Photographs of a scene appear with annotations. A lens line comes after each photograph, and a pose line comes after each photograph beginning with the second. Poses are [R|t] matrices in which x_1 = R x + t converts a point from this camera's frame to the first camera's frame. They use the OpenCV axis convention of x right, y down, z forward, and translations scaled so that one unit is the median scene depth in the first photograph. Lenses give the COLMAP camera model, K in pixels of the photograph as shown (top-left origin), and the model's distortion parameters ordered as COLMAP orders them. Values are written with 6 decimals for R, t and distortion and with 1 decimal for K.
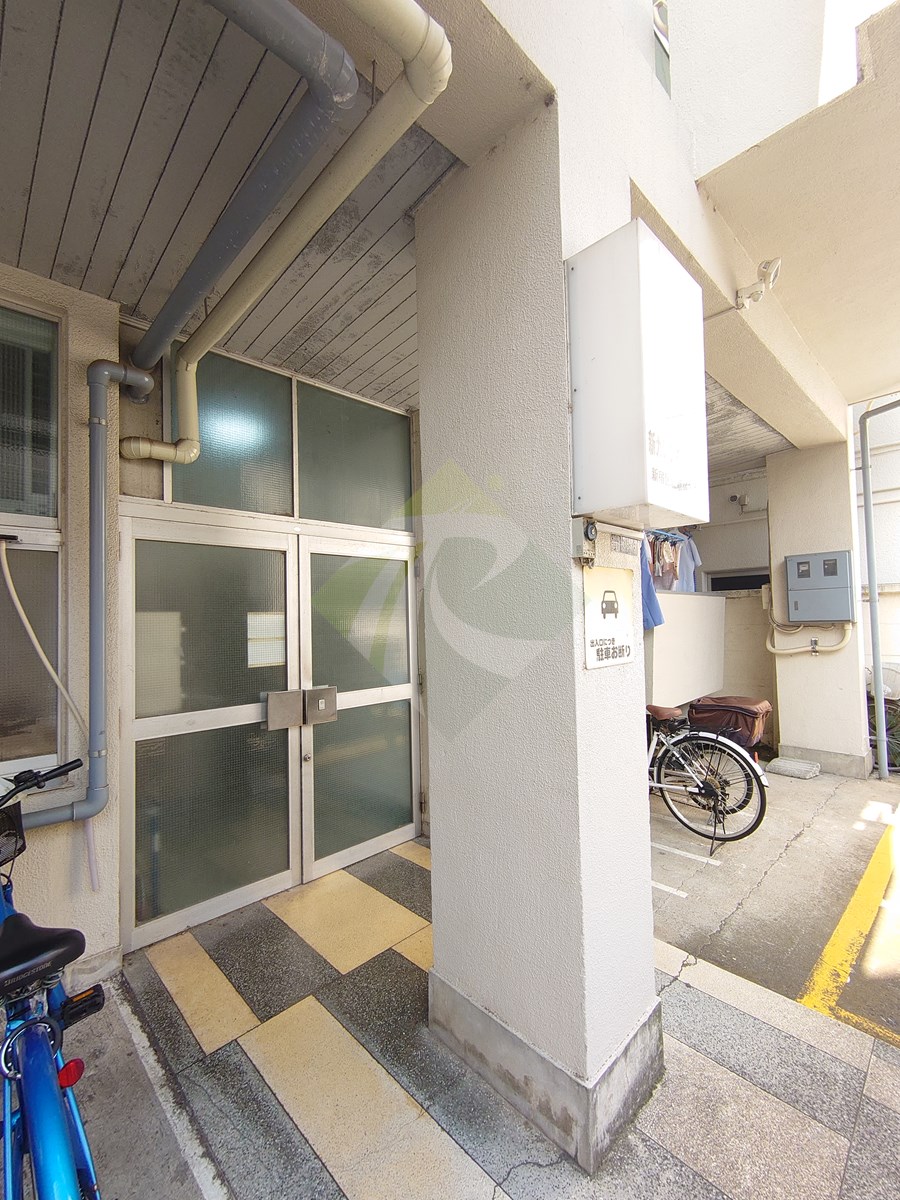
lens RADIAL K [[523.4, 0, 455.2], [0, 523.4, 606.5], [0, 0, 1]] dist [0.003472, 0.000630]
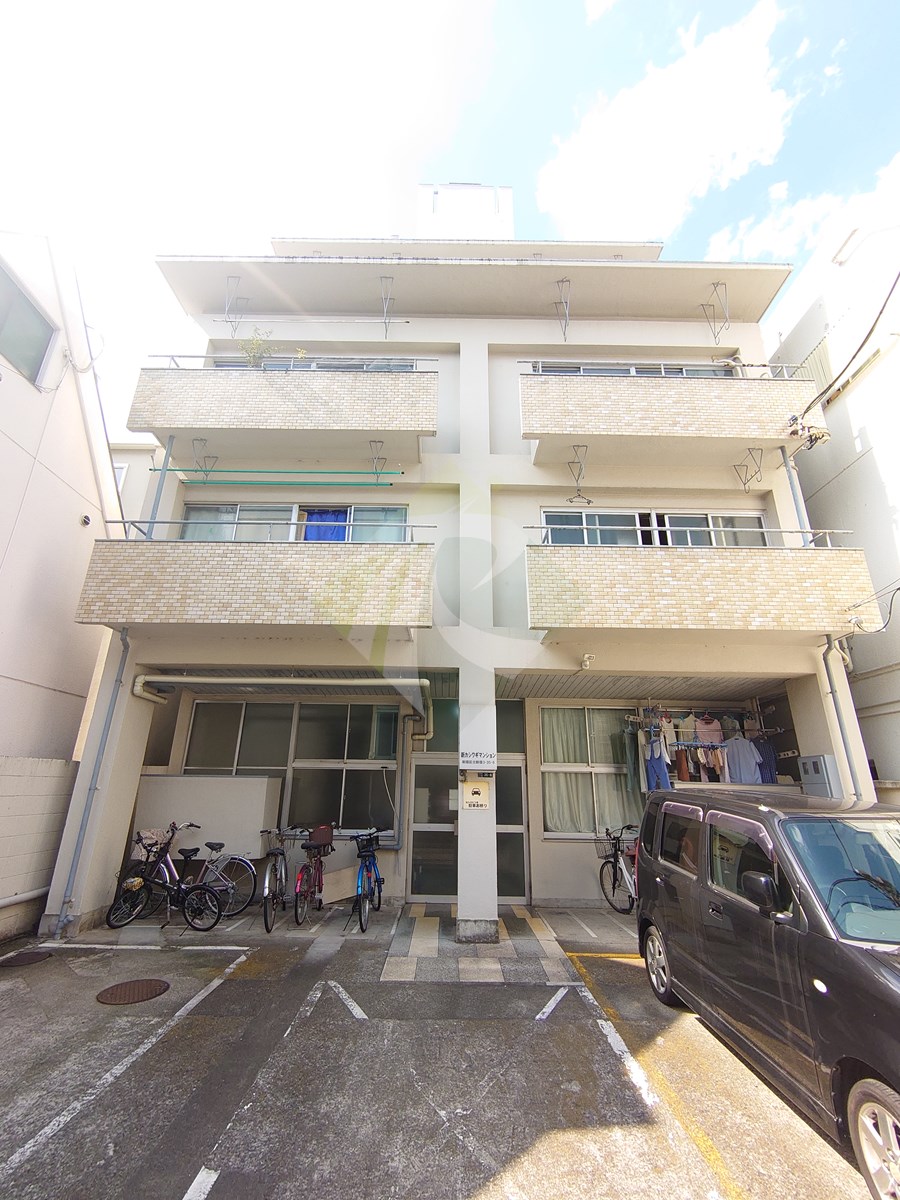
lens RADIAL K [[523.4, 0, 440.9], [0, 523.4, 599.5], [0, 0, 1]] dist [0.003472, 0.000630]
pose [[0.715848, -0.205159, -0.667437, 1.703971], [-0.014443, 0.951307, -0.307906, -0.092408], [0.698107, 0.230053, 0.678028, -1.213152]]
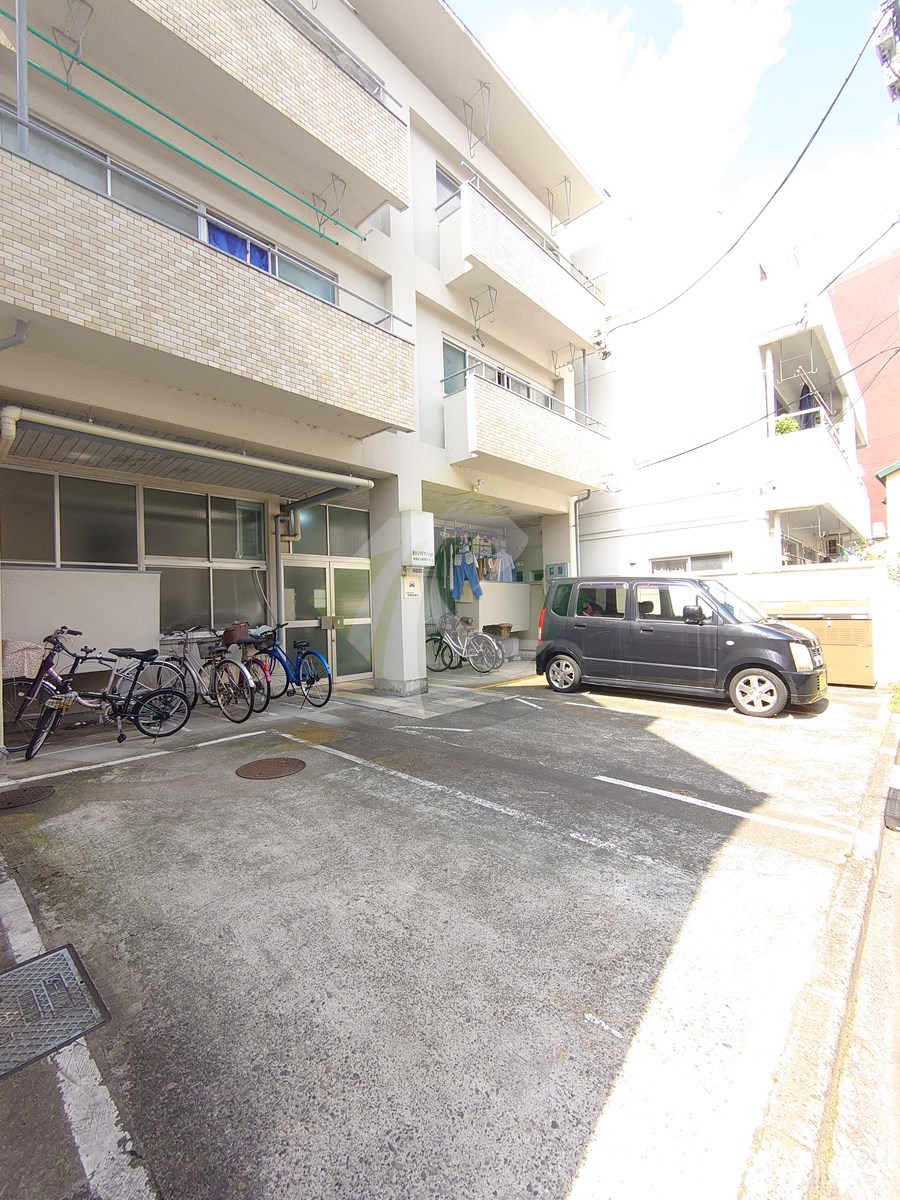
lens RADIAL K [[523.4, 0, 453.4], [0, 523.4, 602.6], [0, 0, 1]] dist [0.003472, 0.000630]
pose [[0.998659, -0.005496, 0.051477, 0.239094], [0.004970, 0.999934, 0.010335, 0.062050], [-0.051530, -0.010065, 0.998621, -2.018047]]
